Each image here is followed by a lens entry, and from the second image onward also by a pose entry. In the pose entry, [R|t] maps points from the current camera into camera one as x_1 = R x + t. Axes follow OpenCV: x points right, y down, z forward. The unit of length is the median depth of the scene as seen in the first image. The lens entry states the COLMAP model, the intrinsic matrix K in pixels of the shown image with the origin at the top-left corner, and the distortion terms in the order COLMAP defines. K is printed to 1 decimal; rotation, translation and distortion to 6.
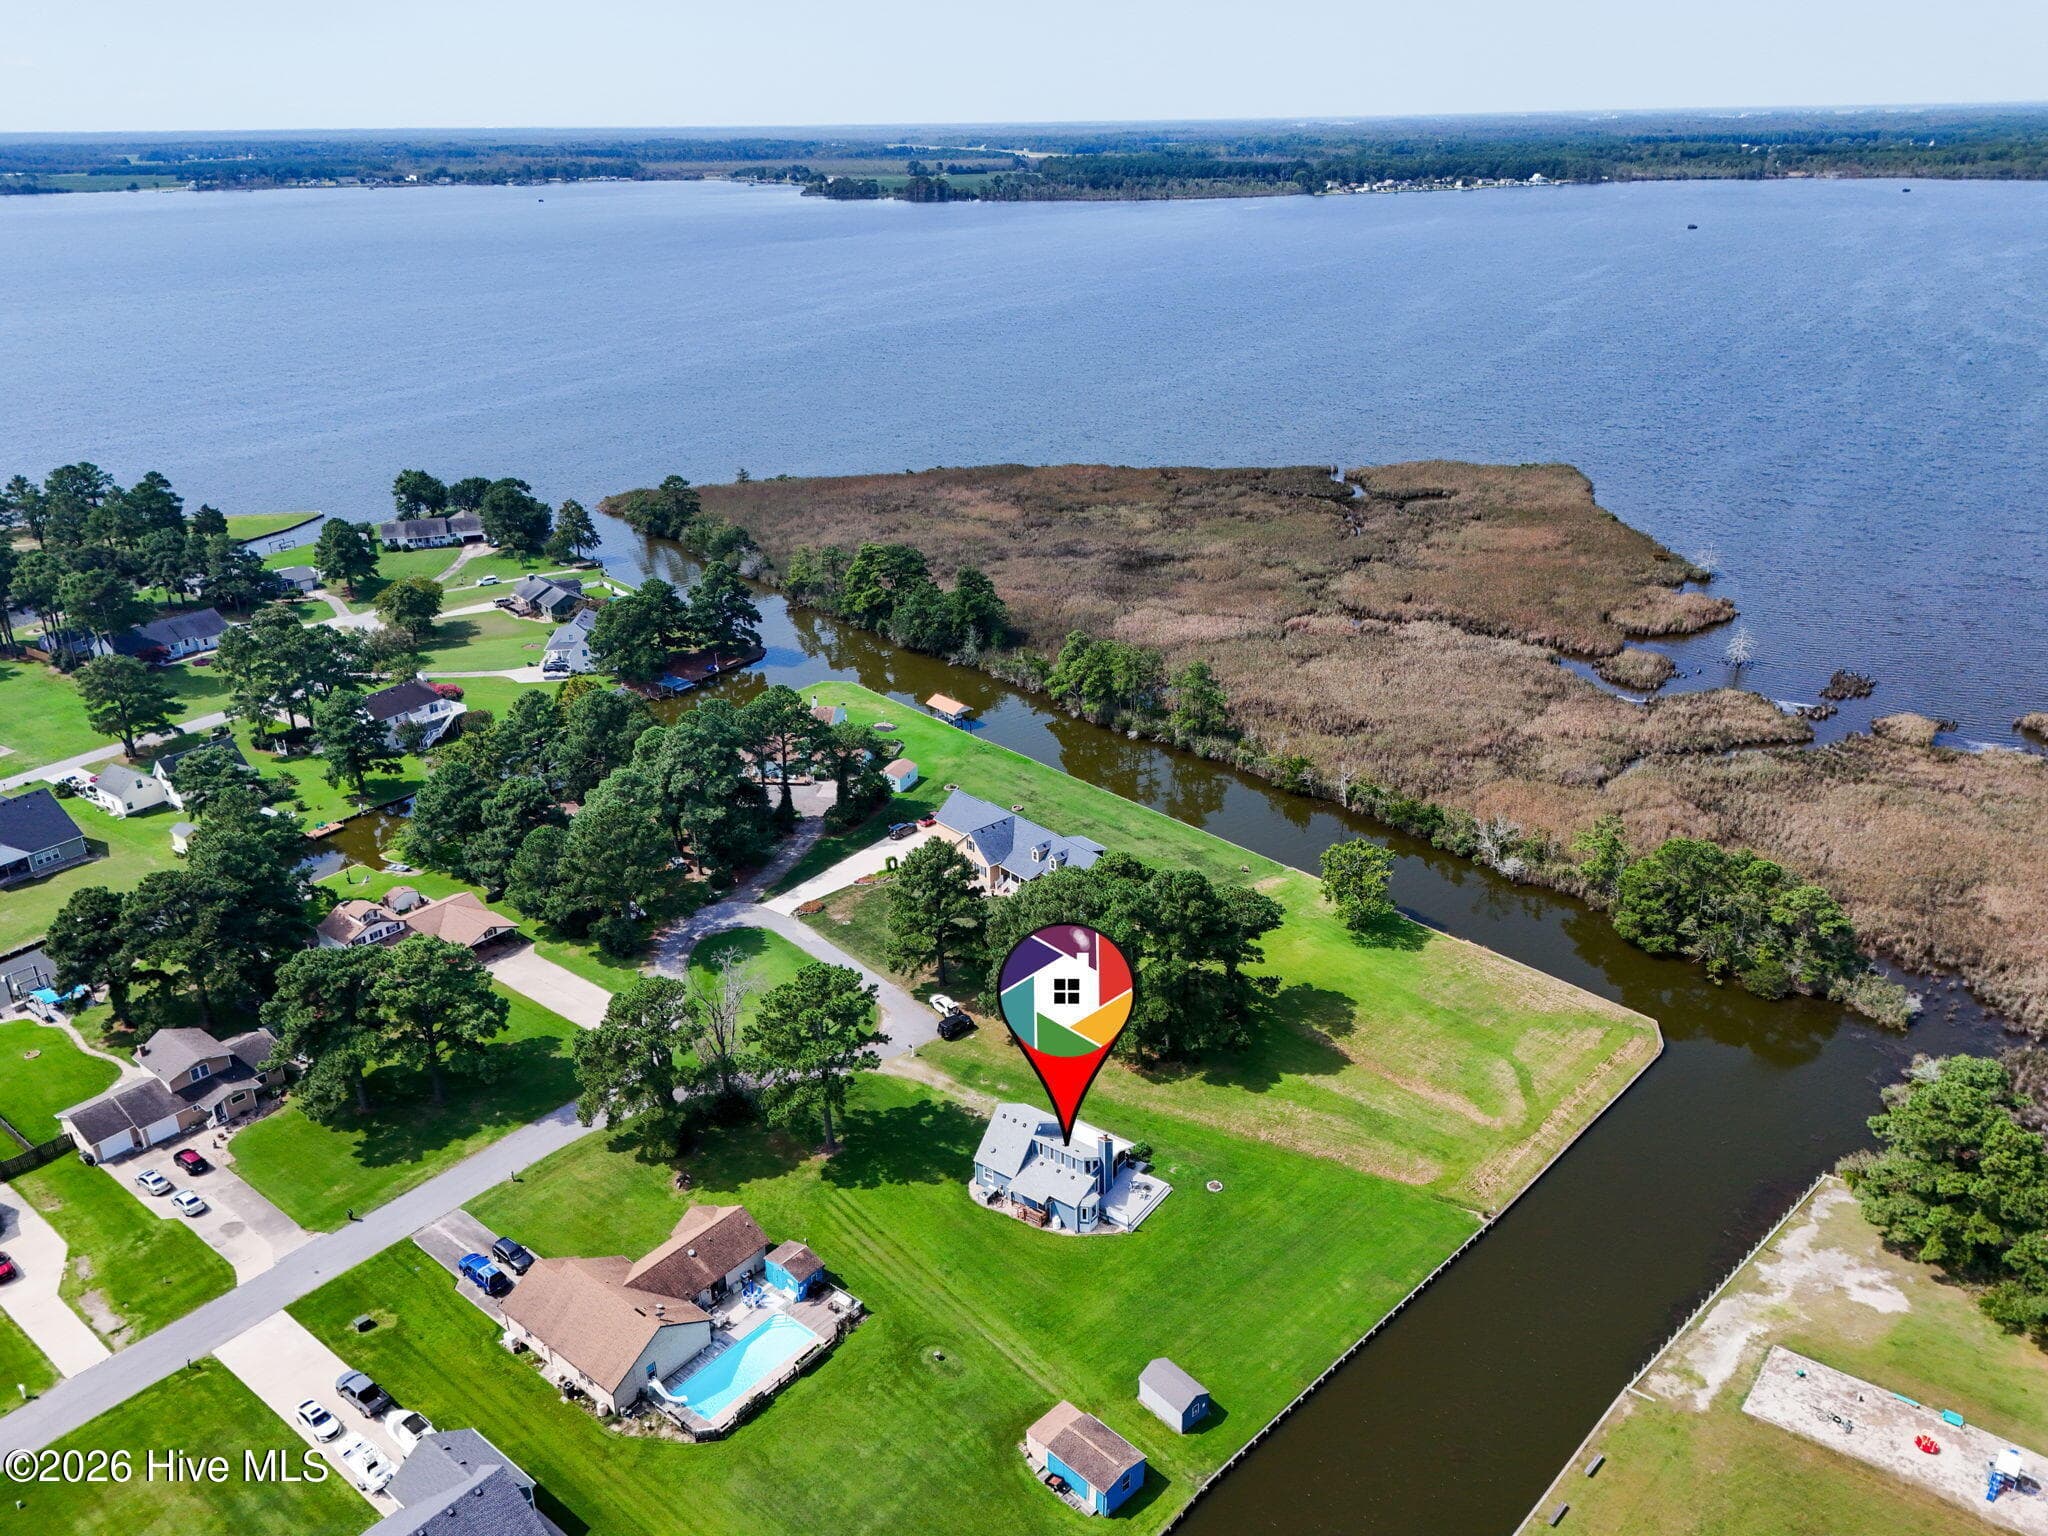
lens RADIAL K [[1525.2, 0, 1026.7], [0, 1525.2, 760.2], [0, 0, 1]] dist [0.075020, -0.069025]
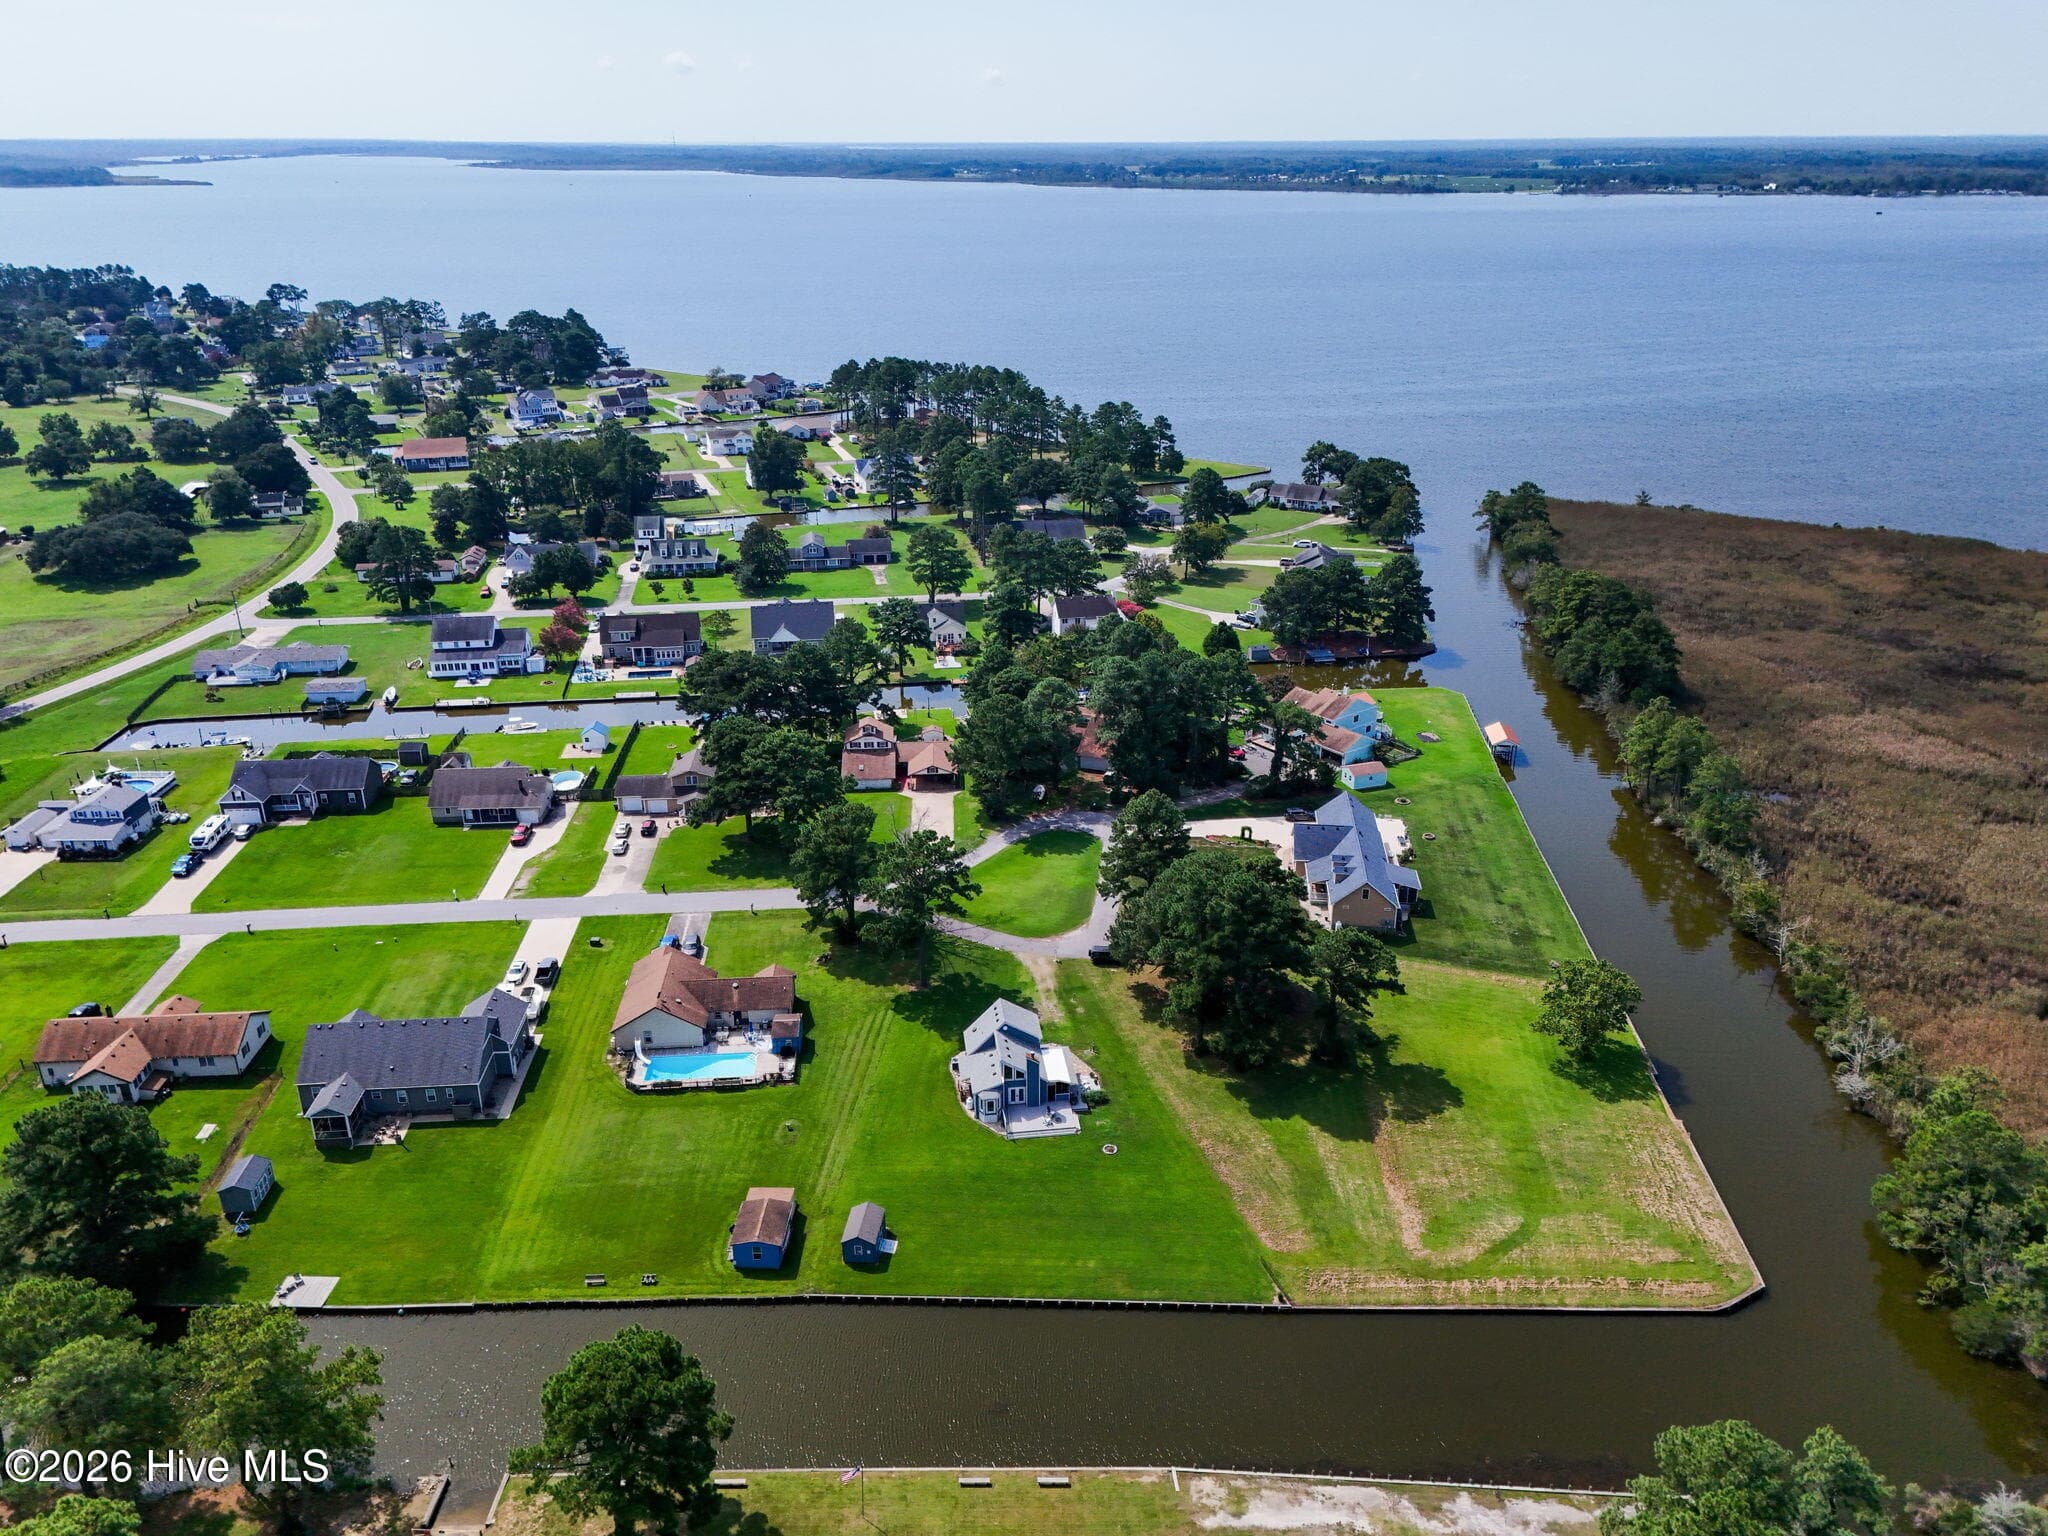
lens RADIAL K [[1525.2, 0, 1026.7], [0, 1525.2, 760.2], [0, 0, 1]] dist [0.075020, -0.069025]
pose [[0.685285, 0.286548, -0.669533, 0.279891], [-0.289230, 0.950814, 0.110897, -0.029866], [0.668379, 0.117653, 0.734457, 0.063296]]
